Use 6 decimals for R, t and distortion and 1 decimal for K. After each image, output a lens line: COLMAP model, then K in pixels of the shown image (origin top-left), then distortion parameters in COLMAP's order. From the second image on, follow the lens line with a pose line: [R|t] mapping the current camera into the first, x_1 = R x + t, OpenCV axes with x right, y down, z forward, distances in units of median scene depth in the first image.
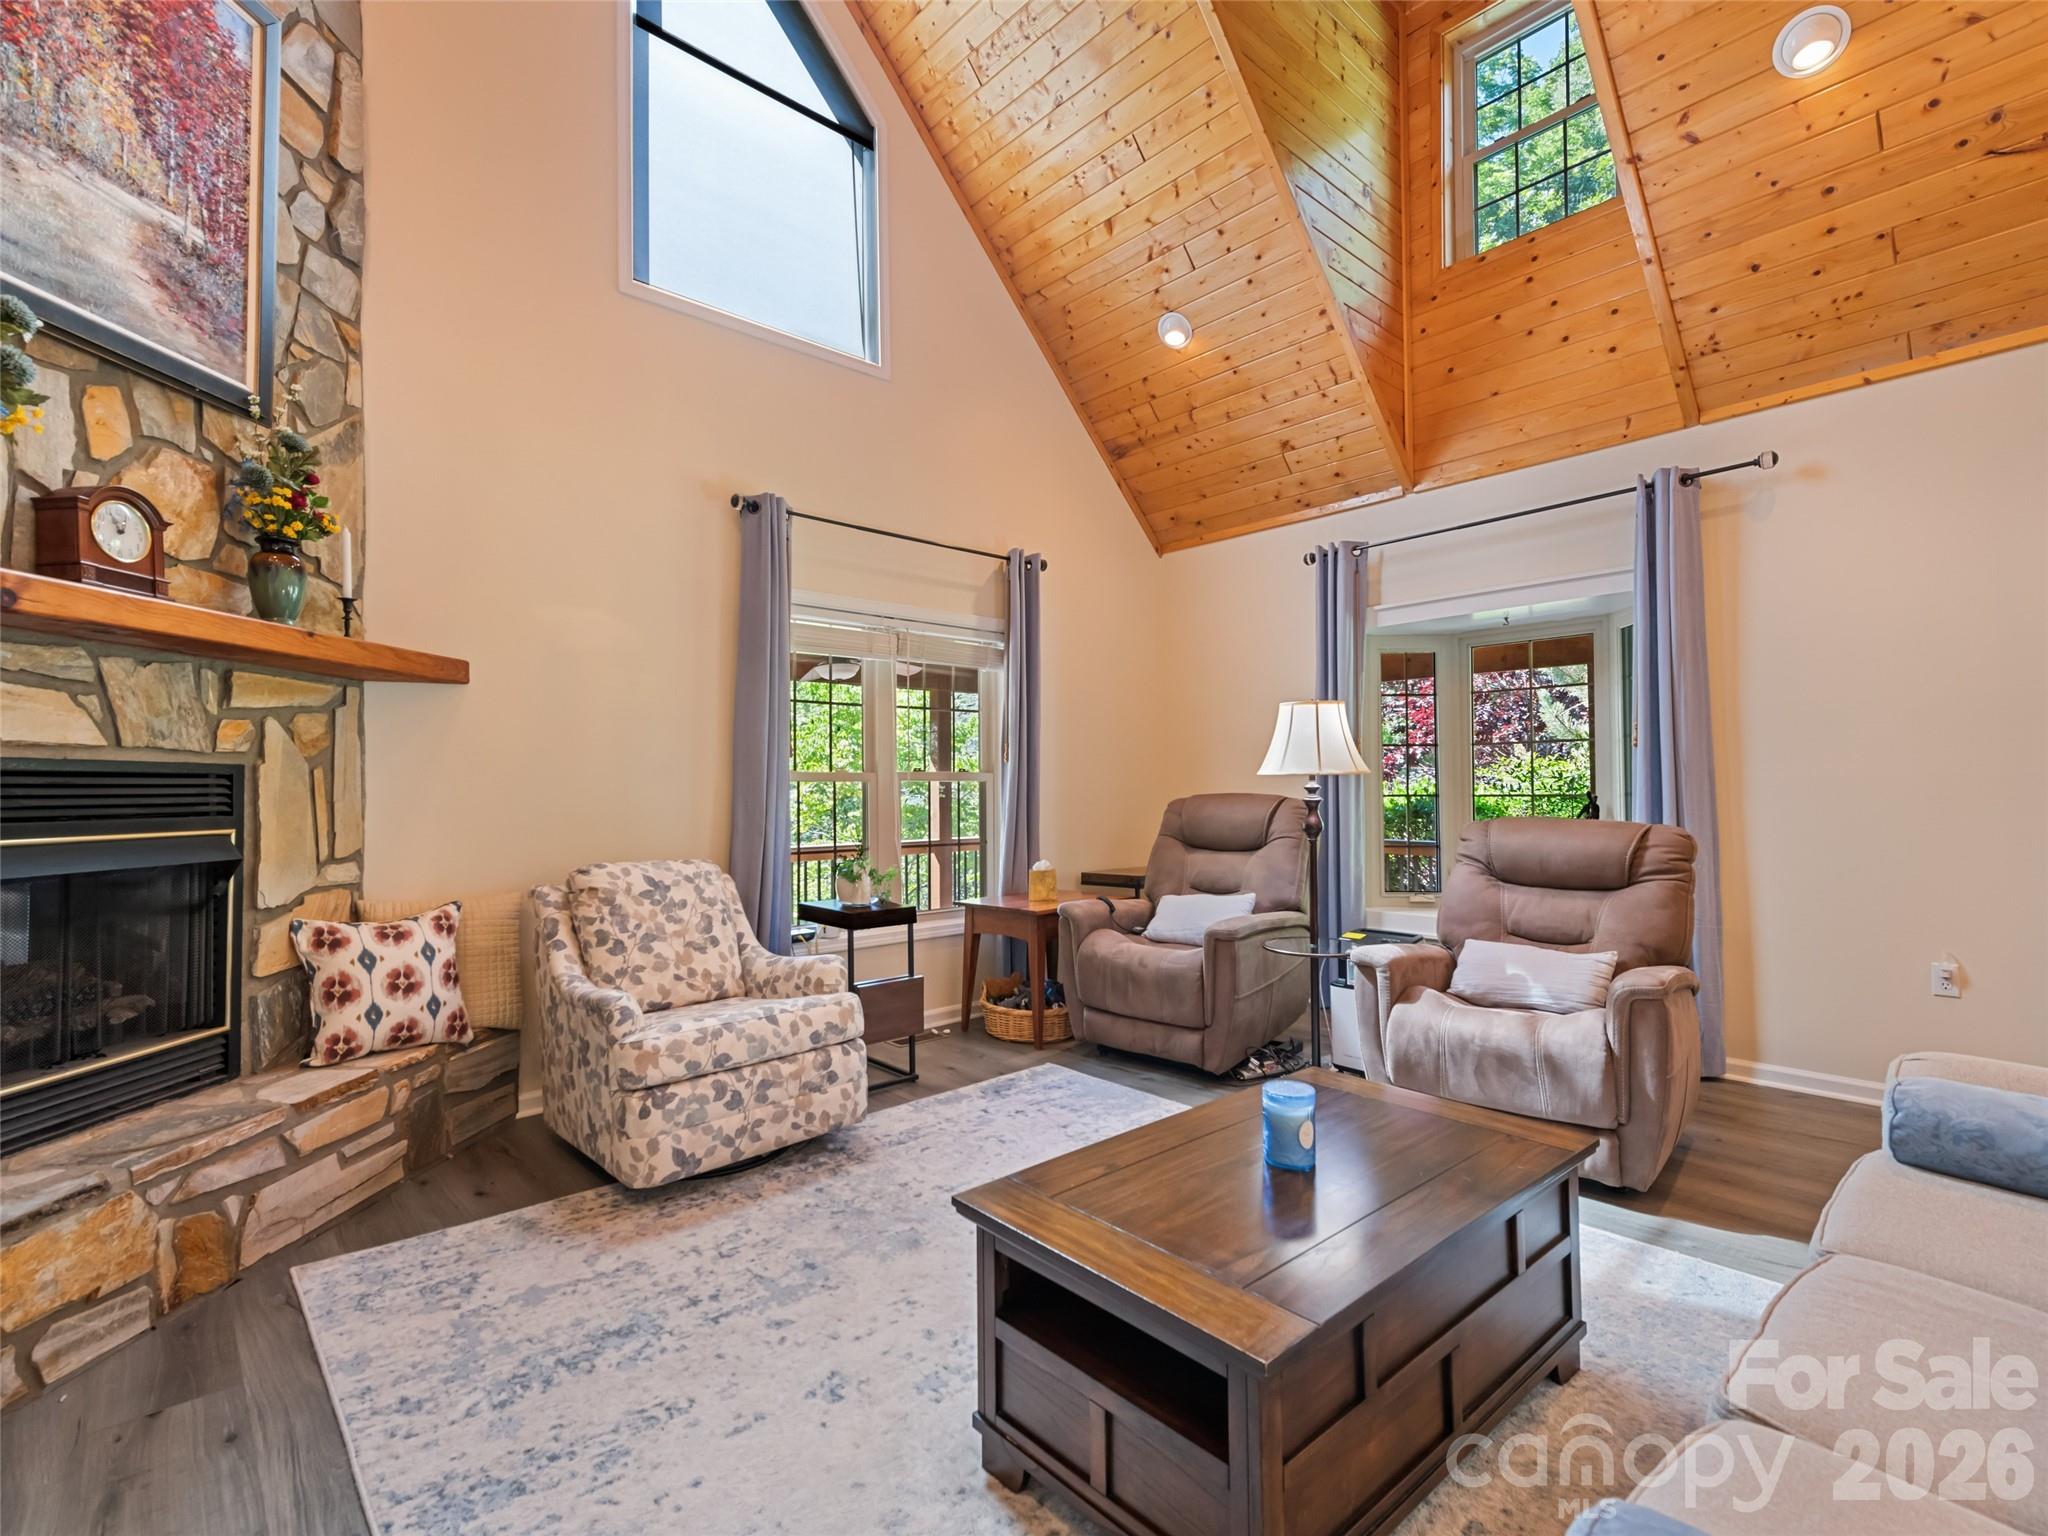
lens RADIAL K [[965.3, 0, 1024.0], [0, 965.3, 768.0], [0, 0, 1]] dist [0.004869, -0.000142]
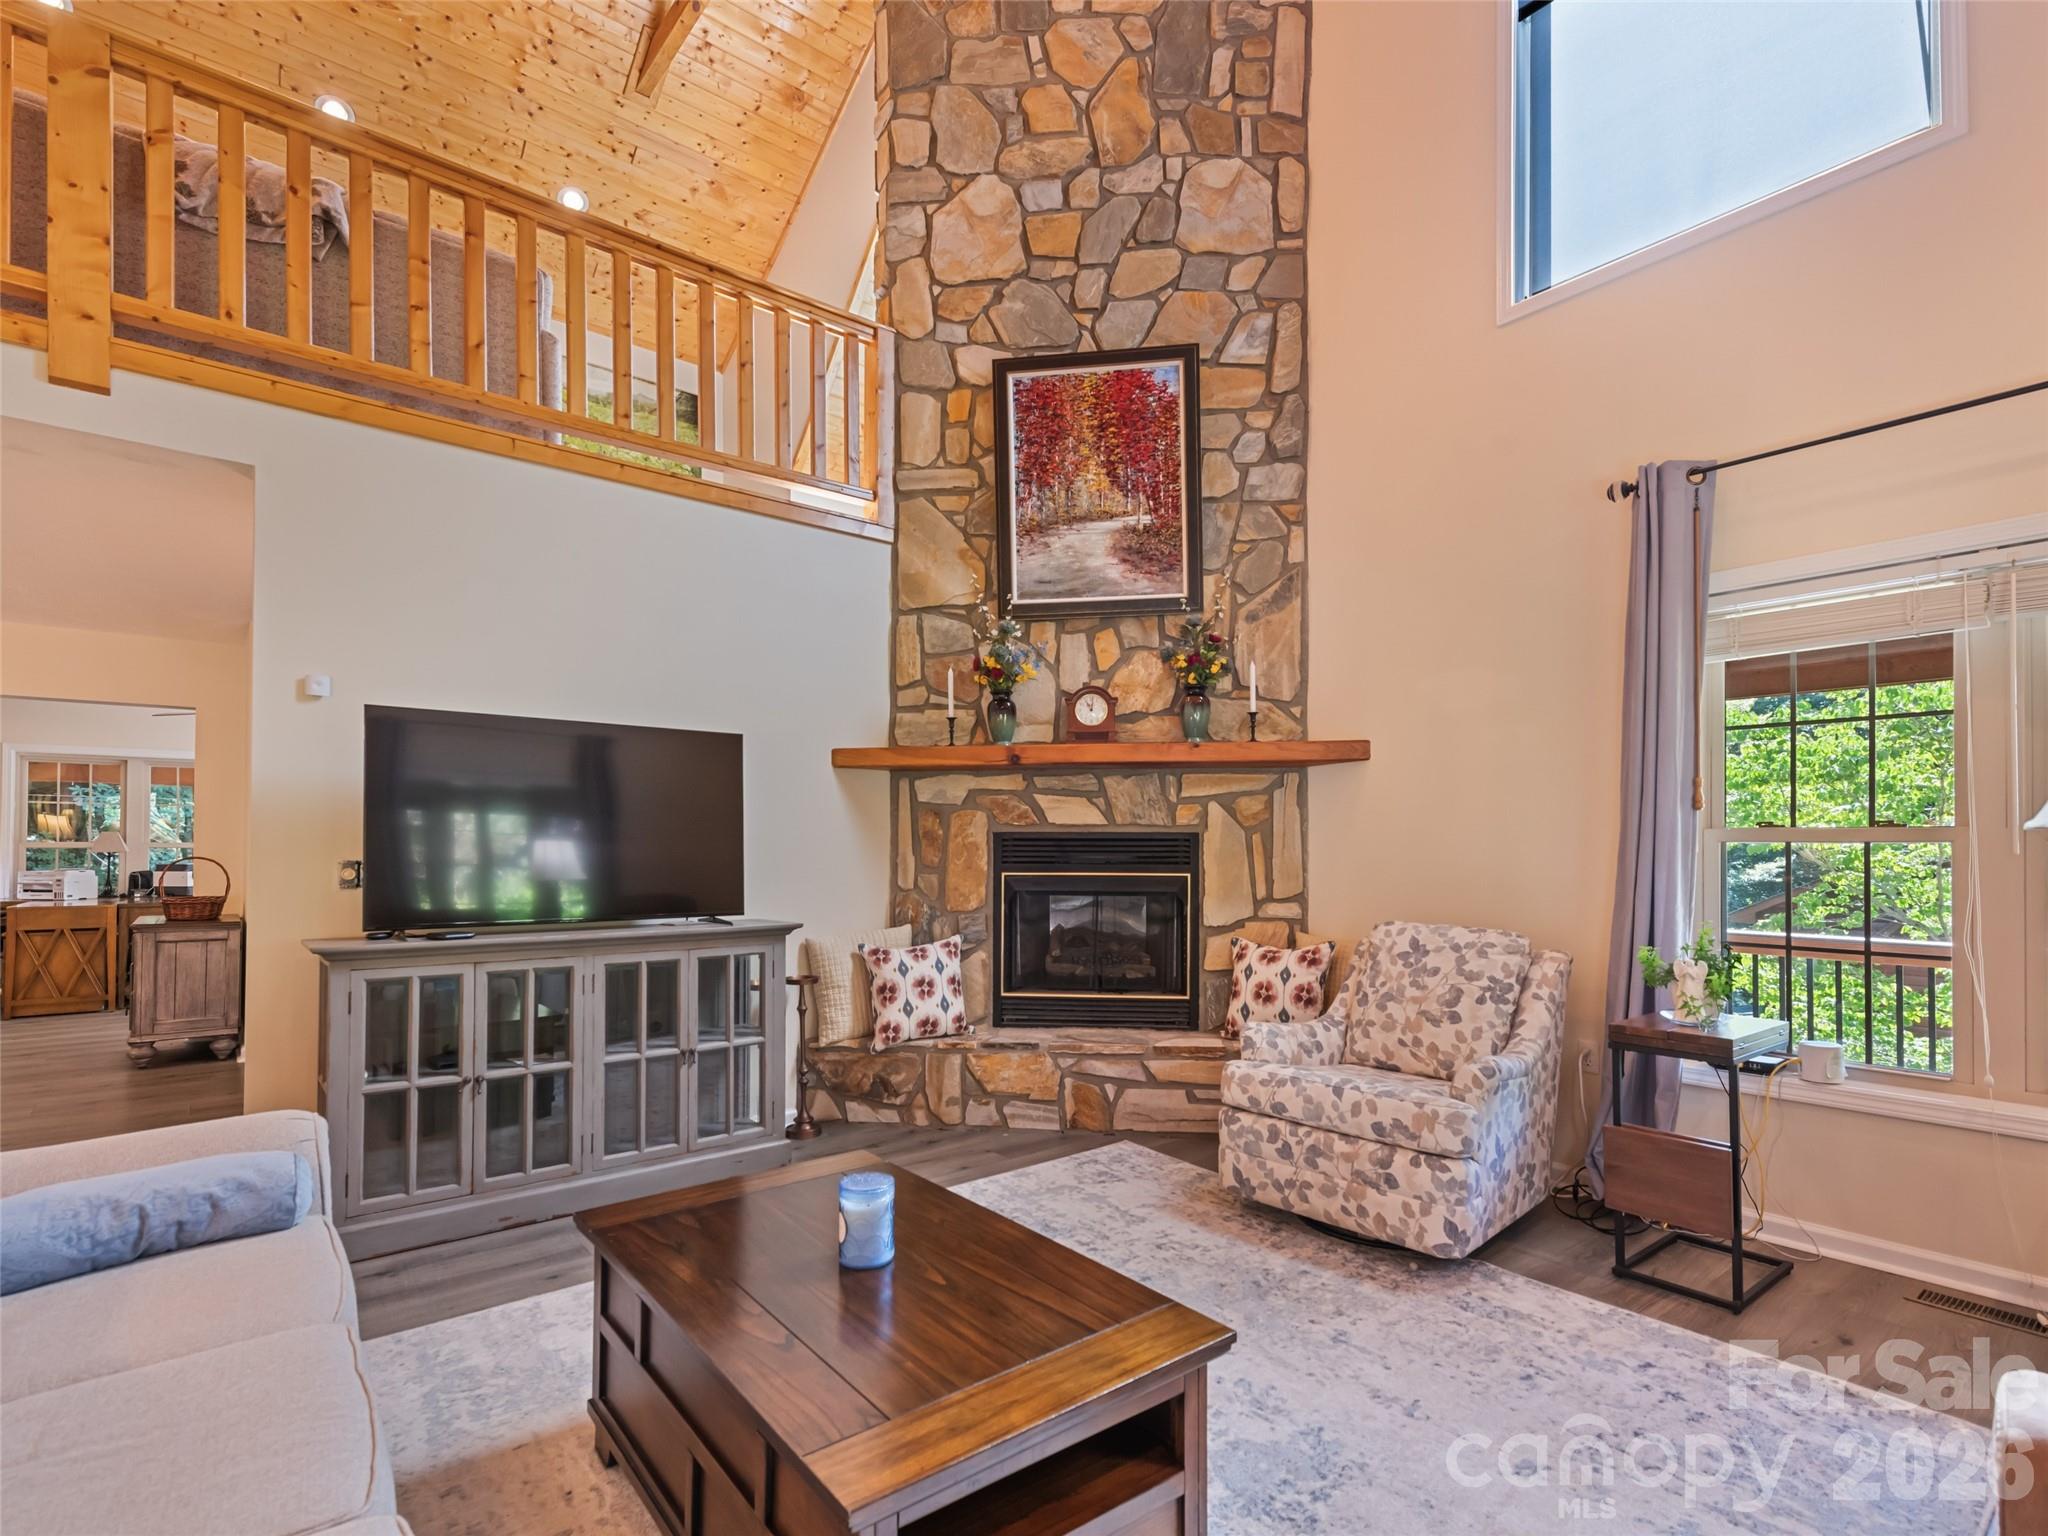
lens RADIAL K [[987.6, 0, 1023.5], [0, 987.6, 834.4], [0, 0, 1]] dist [0.011907, -0.001446]
pose [[-0.053847, -0.005526, -0.998534, 0.766329], [0.017284, 0.999830, -0.006465, 0.004698], [0.998400, -0.017607, -0.053742, 0.764103]]
